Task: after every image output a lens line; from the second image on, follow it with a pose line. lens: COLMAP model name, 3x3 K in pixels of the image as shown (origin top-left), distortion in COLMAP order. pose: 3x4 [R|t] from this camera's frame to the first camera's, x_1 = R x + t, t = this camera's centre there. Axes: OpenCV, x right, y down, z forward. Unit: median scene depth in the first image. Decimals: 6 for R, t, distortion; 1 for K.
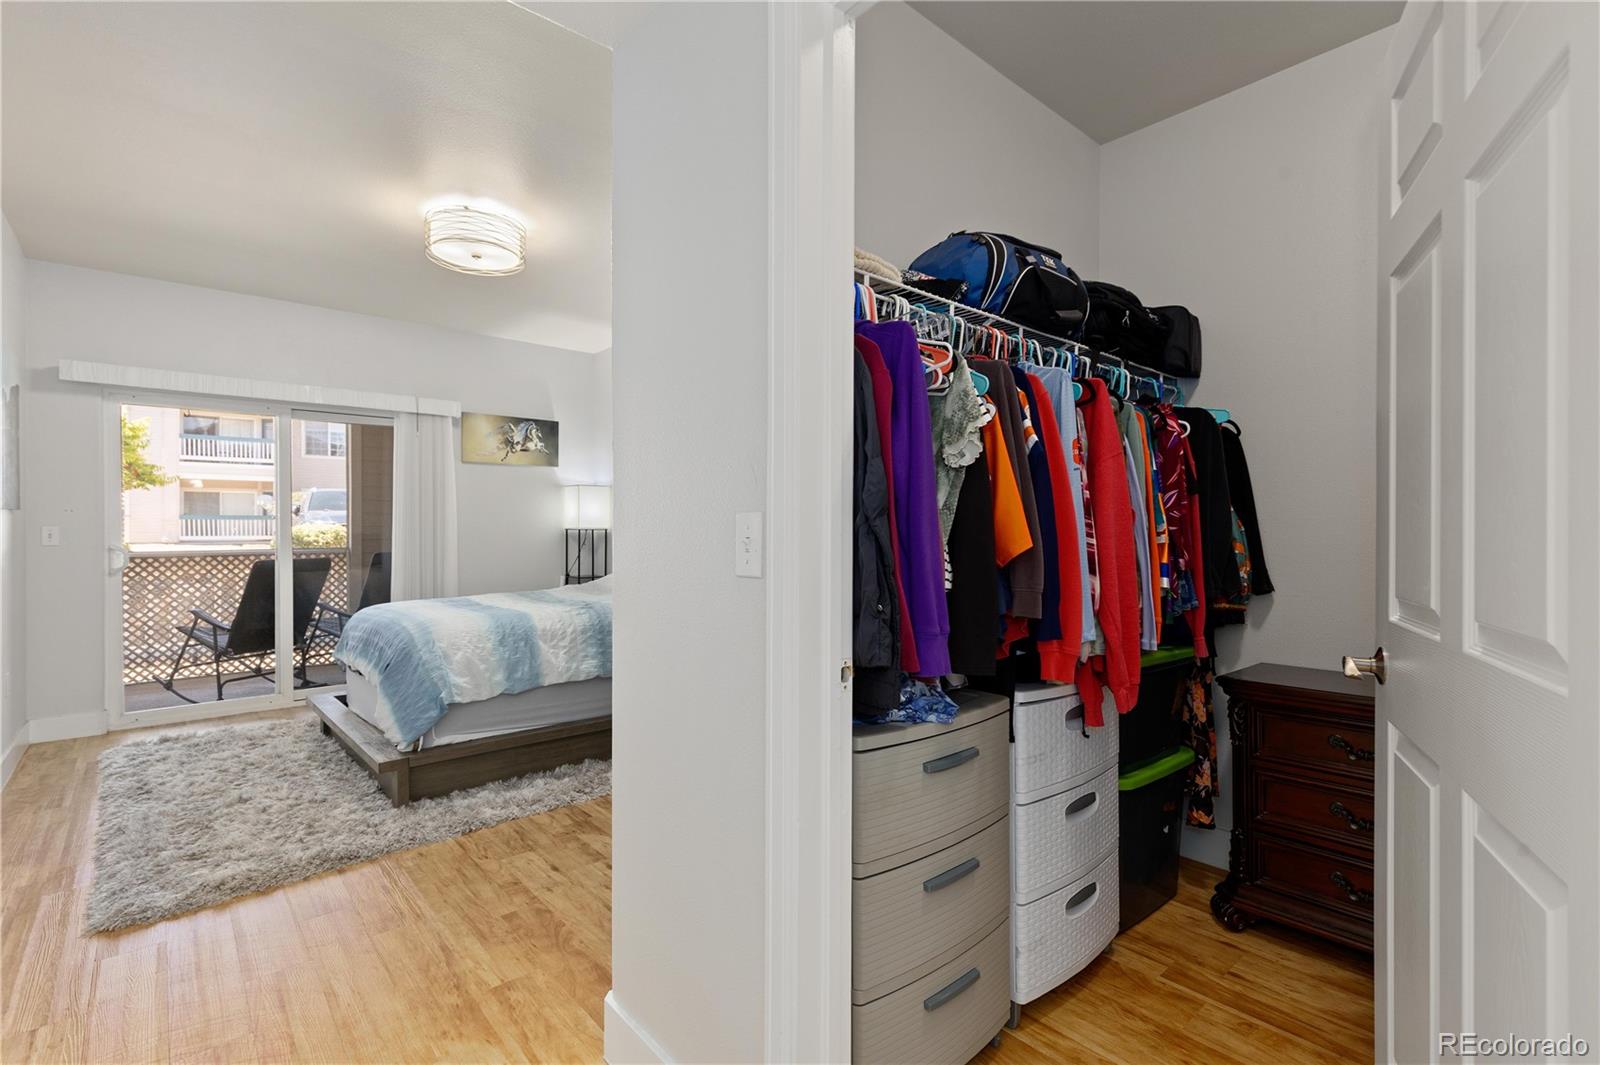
lens RADIAL K [[748.6, 0, 791.0], [0, 748.6, 533.7], [0, 0, 1]] dist [0.019927, -0.000714]
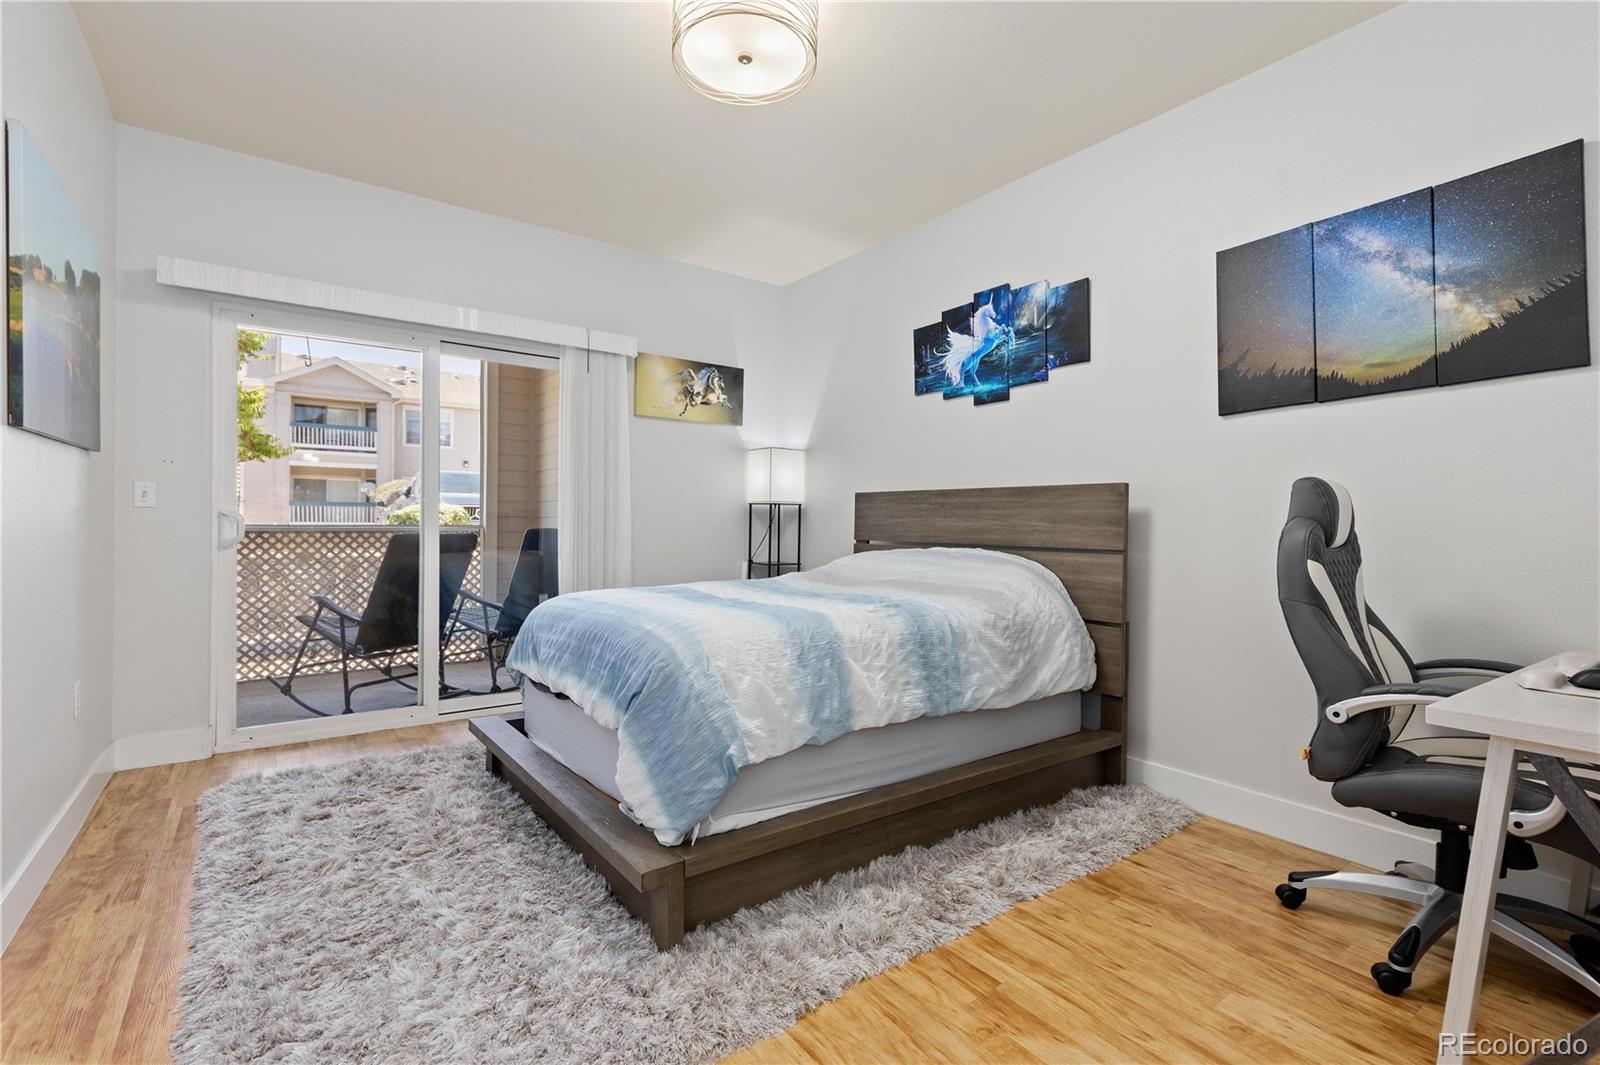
lens RADIAL K [[748.6, 0, 800.7], [0, 748.6, 530.4], [0, 0, 1]] dist [0.019927, -0.000714]
pose [[0.996534, 0.013138, -0.082145, -0.255563], [-0.013052, 0.999914, 0.001581, 0.028361], [0.082159, -0.000503, 0.996619, 0.295652]]
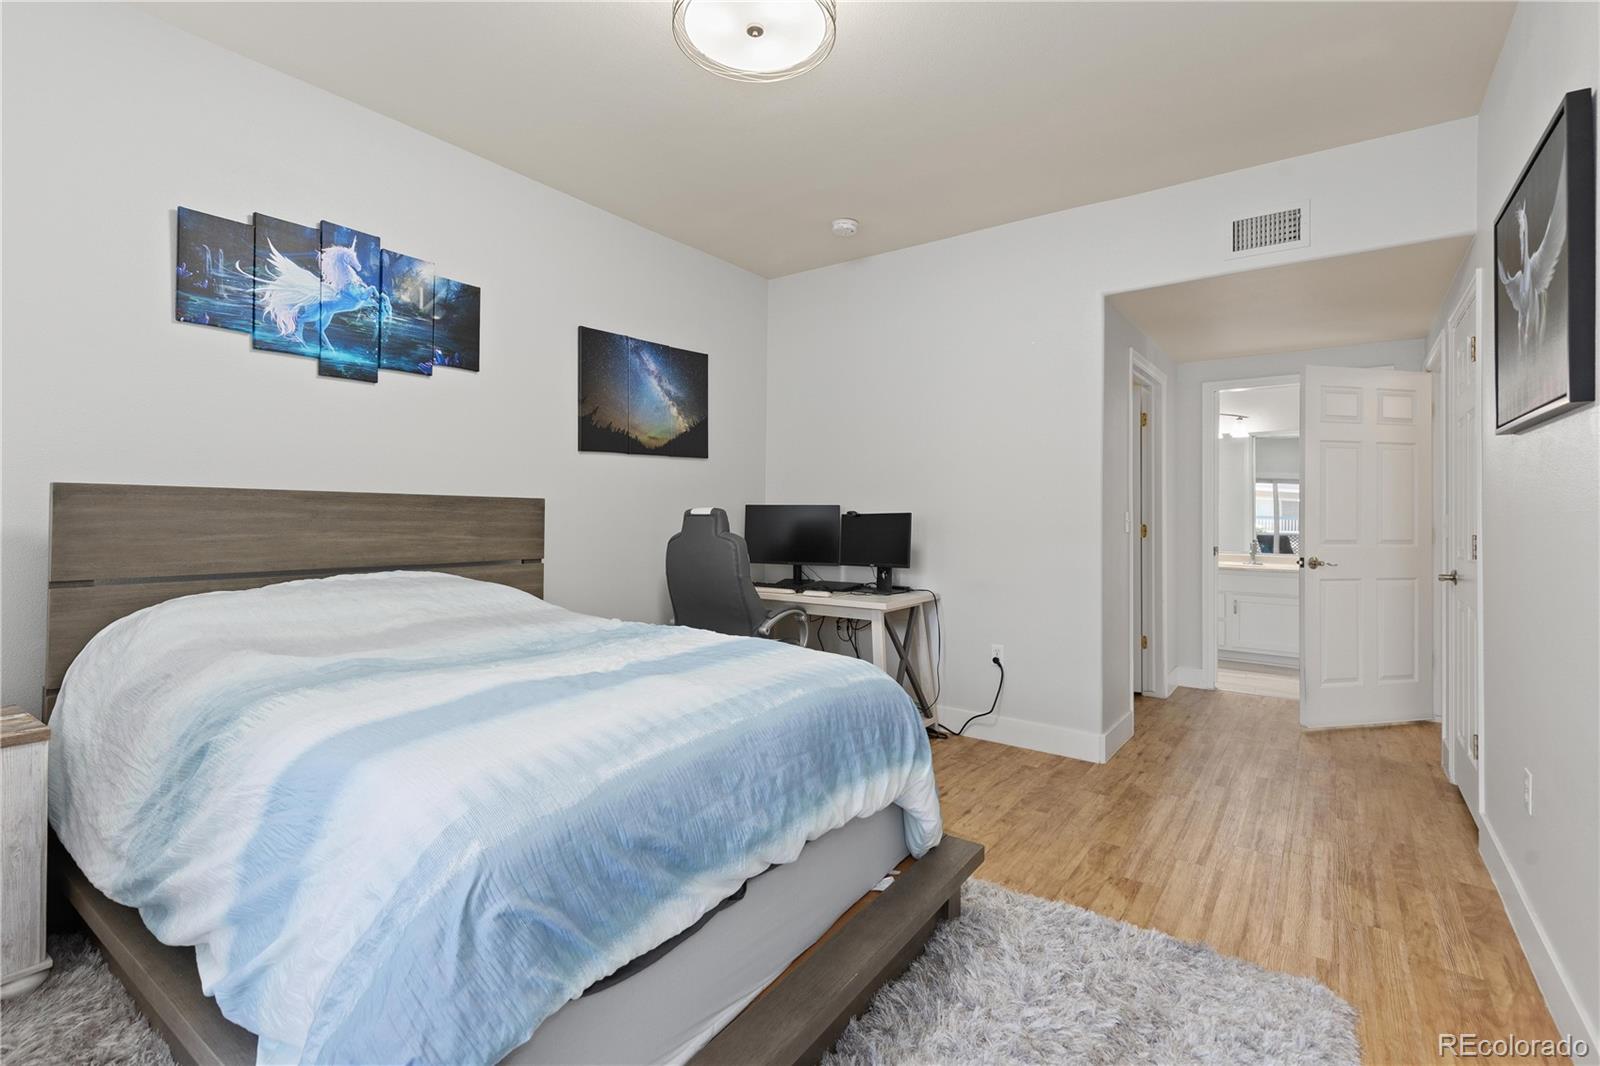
lens RADIAL K [[748.6, 0, 794.8], [0, 748.6, 517.5], [0, 0, 1]] dist [0.019927, -0.000714]
pose [[-0.245228, 0.000209, 0.969465, -0.864216], [0.000418, 1.000000, -0.000109, 0.000262], [-0.969465, 0.000379, -0.245228, 0.980561]]
